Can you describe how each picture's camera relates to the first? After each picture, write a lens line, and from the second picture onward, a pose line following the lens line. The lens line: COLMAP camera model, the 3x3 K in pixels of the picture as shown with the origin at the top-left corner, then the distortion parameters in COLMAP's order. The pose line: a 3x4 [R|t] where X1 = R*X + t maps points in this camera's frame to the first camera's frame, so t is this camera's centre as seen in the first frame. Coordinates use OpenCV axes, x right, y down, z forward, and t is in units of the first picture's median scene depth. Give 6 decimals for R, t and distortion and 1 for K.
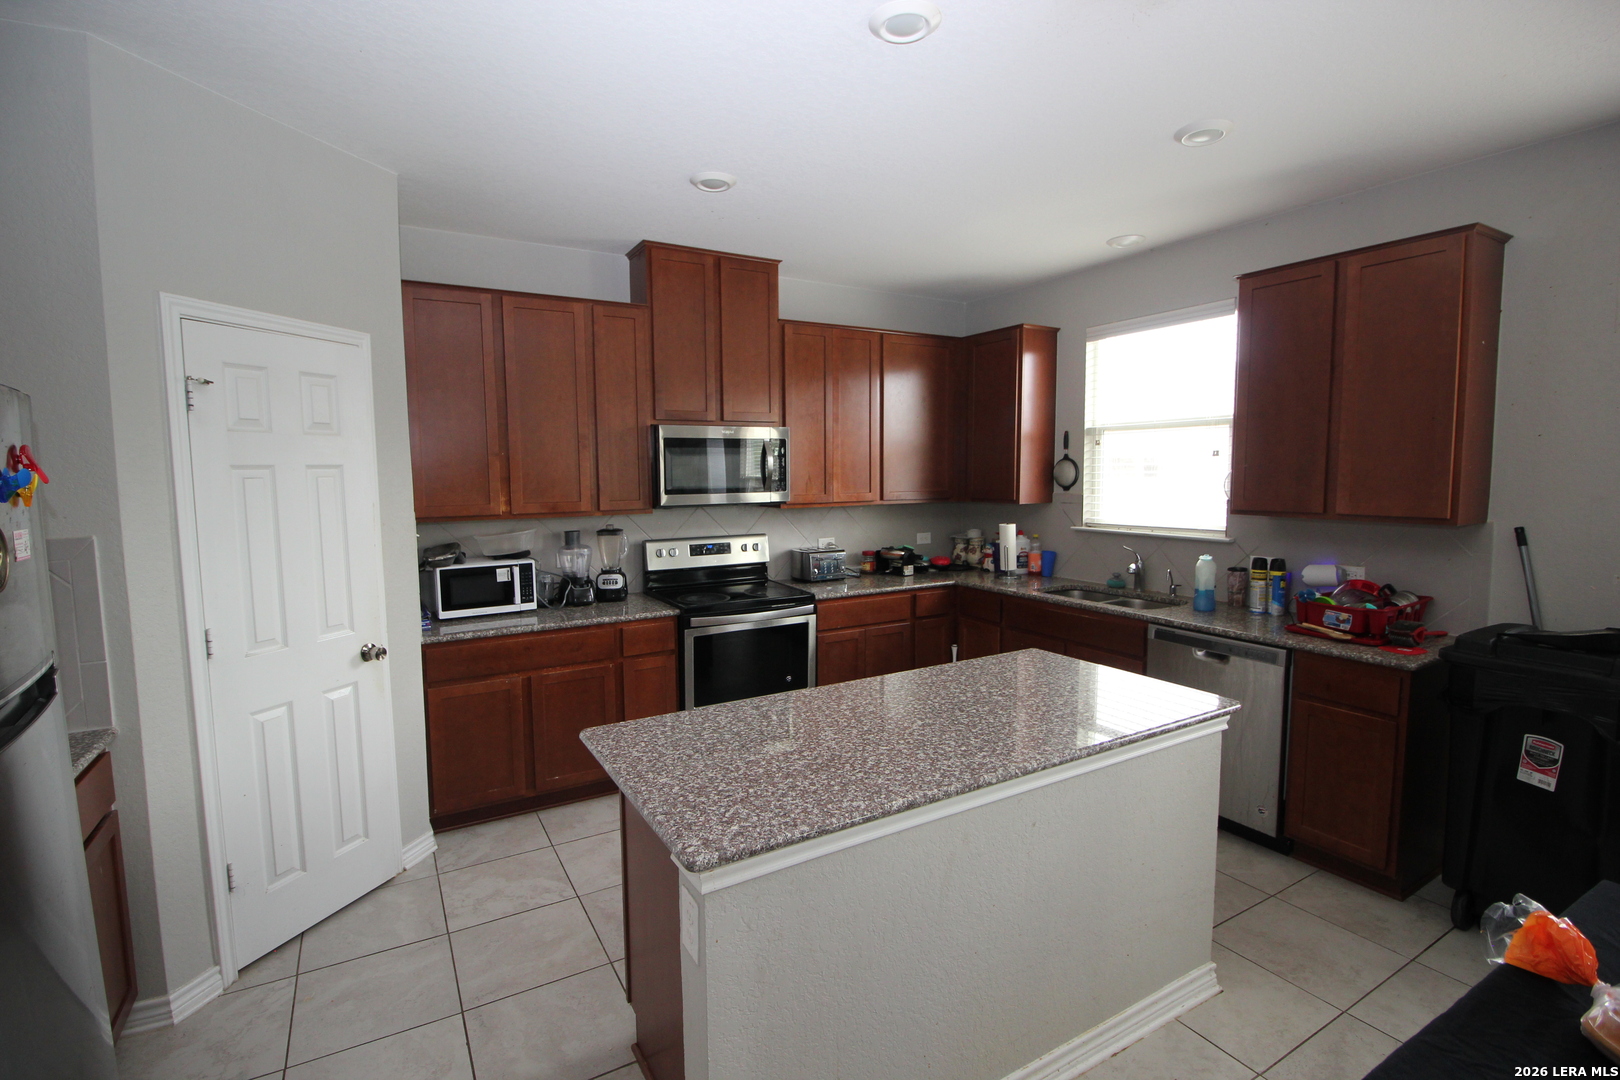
lens RADIAL K [[749.8, 0, 810.9], [0, 749.8, 539.9], [0, 0, 1]] dist [-0.007722, -0.005382]
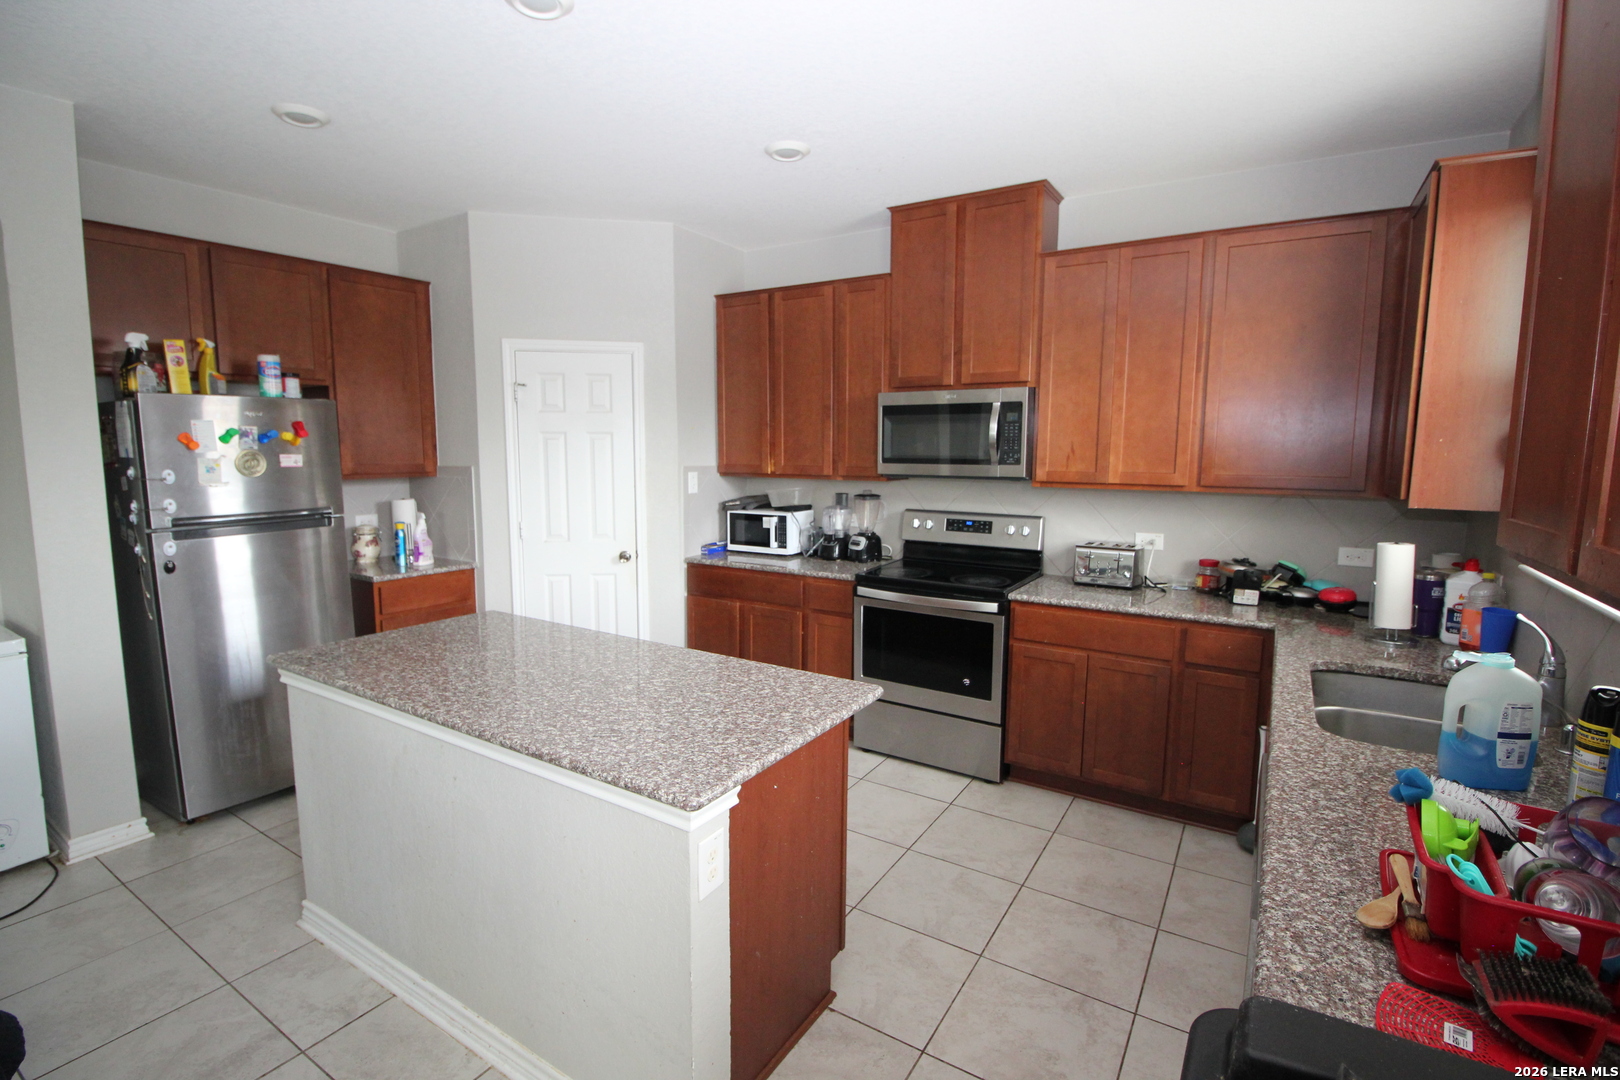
lens RADIAL K [[749.8, 0, 799.3], [0, 749.8, 544.4], [0, 0, 1]] dist [-0.007722, -0.005382]
pose [[0.451958, 0.128059, -0.882799, 0.650734], [-0.094072, 0.990966, 0.095588, -0.037327], [0.887065, 0.039845, 0.459922, 0.443188]]
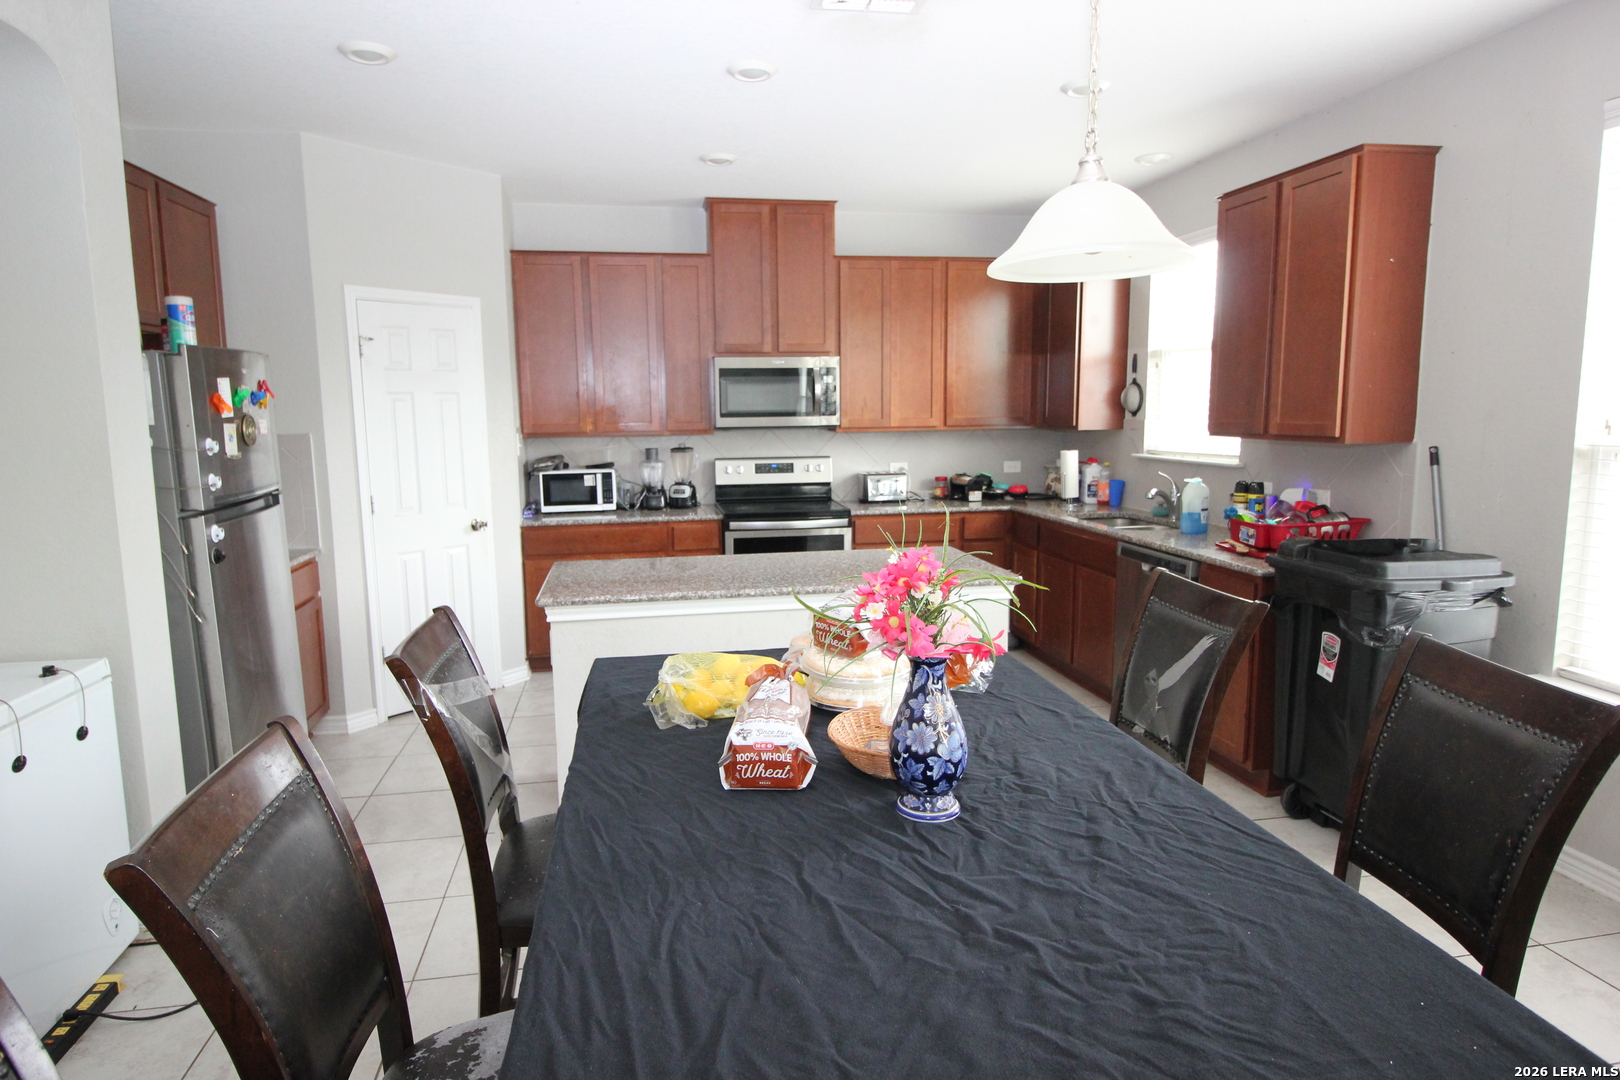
lens RADIAL K [[946.7, 0, 807.4], [0, 946.7, 537.1], [0, 0, 1]] dist [0.006574, -0.004541]
pose [[0.939681, 0.045202, -0.339053, 0.438461], [-0.028940, 0.998182, 0.052871, 0.043388], [0.340826, -0.039869, 0.939281, -0.342545]]
